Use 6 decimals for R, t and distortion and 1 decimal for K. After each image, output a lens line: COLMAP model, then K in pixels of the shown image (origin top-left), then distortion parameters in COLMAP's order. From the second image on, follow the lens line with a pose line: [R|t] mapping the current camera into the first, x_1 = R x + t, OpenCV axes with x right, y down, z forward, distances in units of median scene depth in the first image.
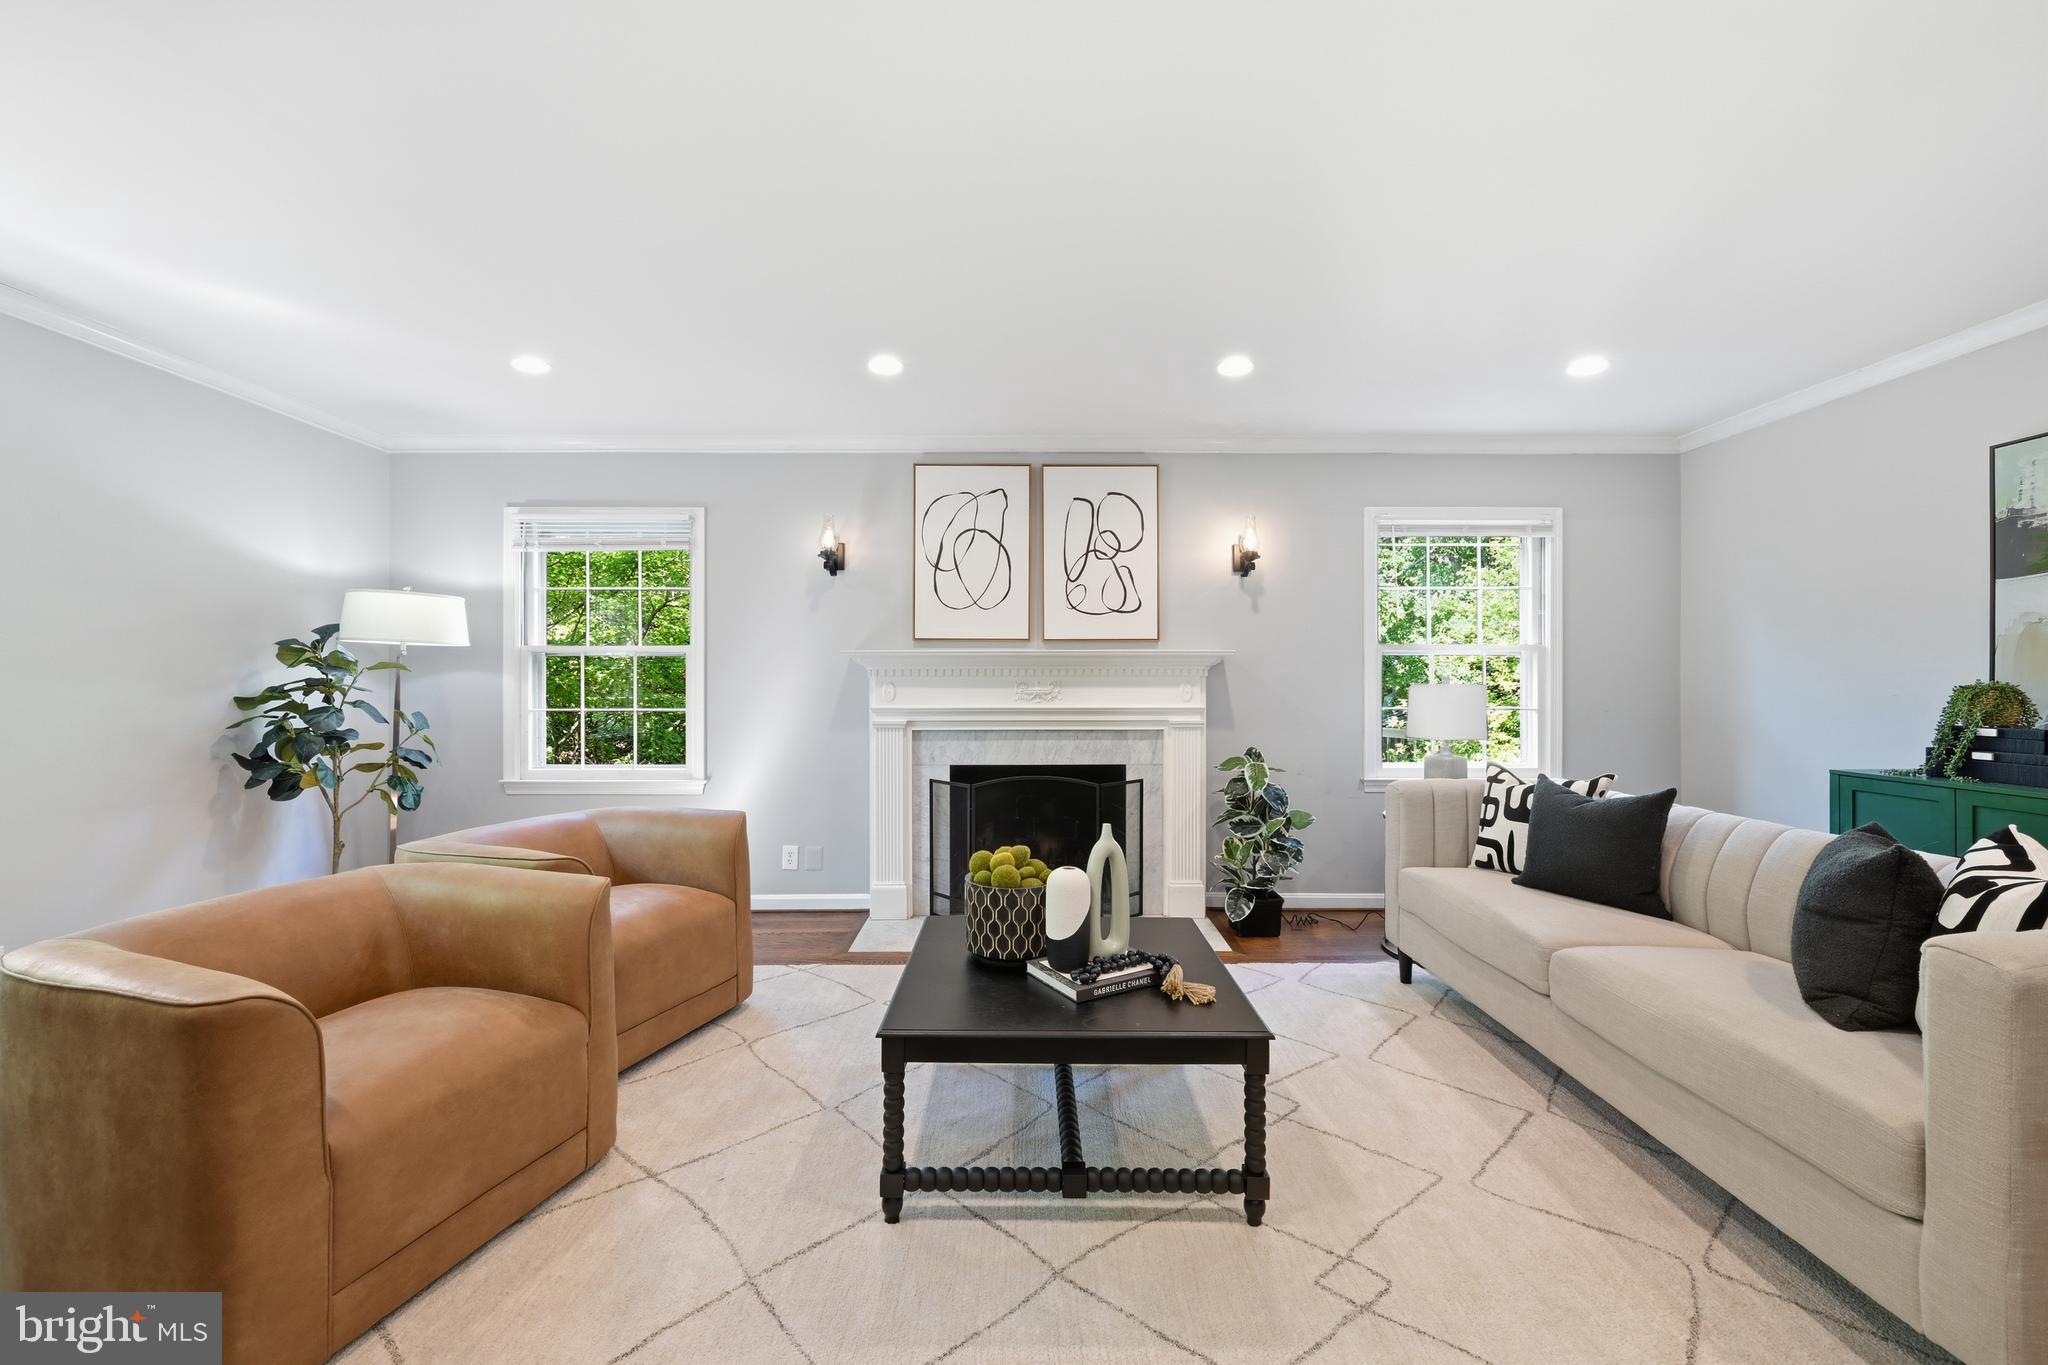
lens RADIAL K [[812.0, 0, 1024.0], [0, 812.0, 682.5], [0, 0, 1]] dist [-0.003049, -0.000149]
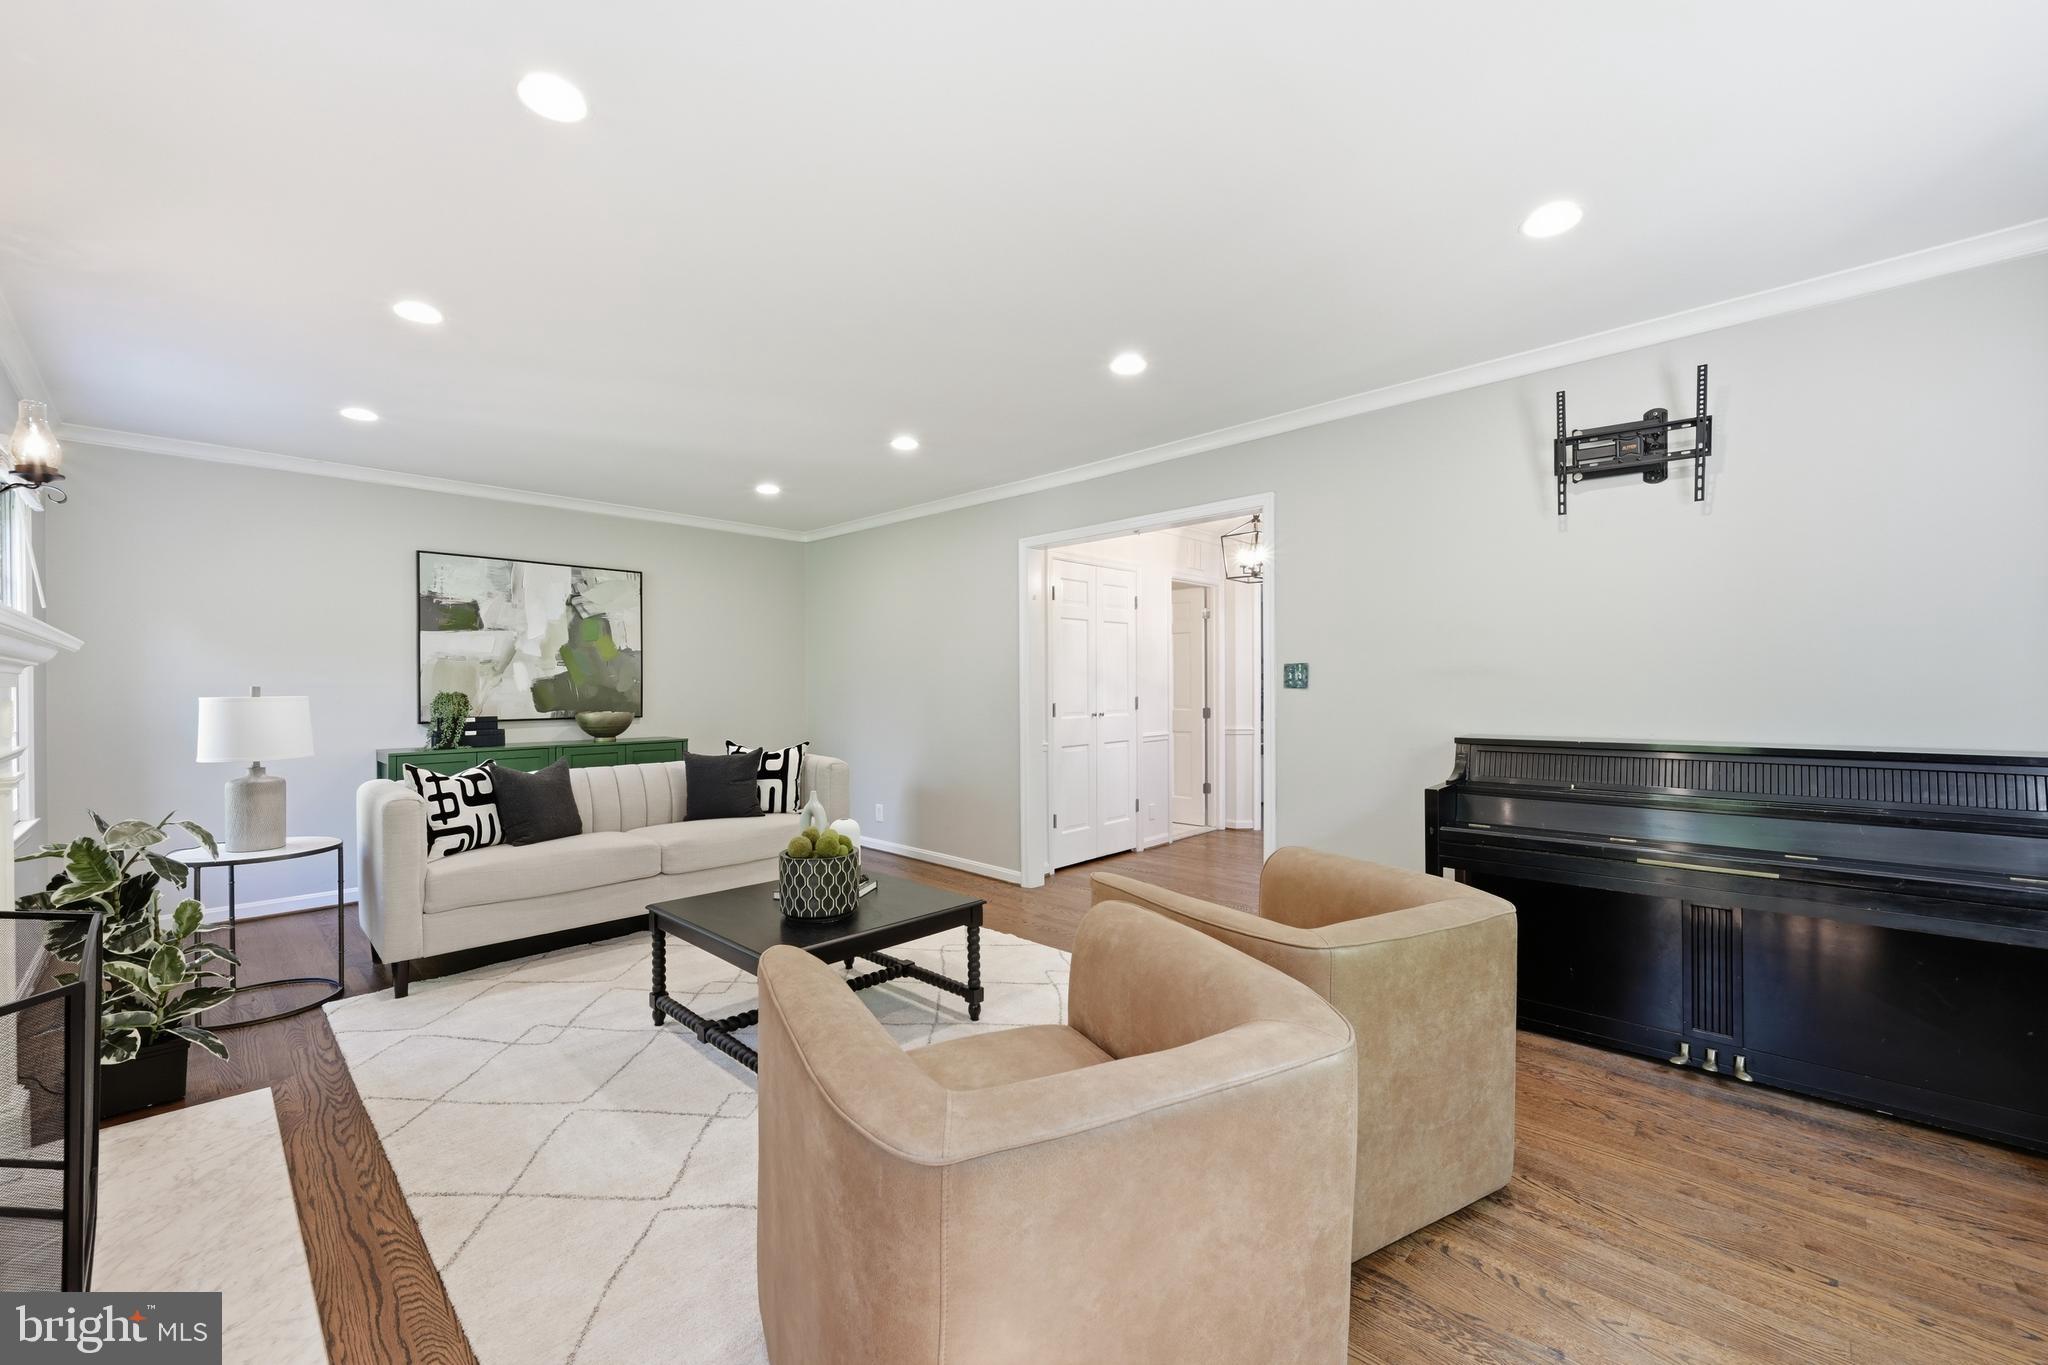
lens RADIAL K [[812.0, 0, 1024.0], [0, 812.0, 682.5], [0, 0, 1]] dist [-0.003049, -0.000149]
pose [[-0.714991, 0.006002, 0.699108, -0.870263], [0.004139, 0.999982, -0.004351, -0.007448], [-0.699121, -0.000217, -0.715003, 1.329548]]
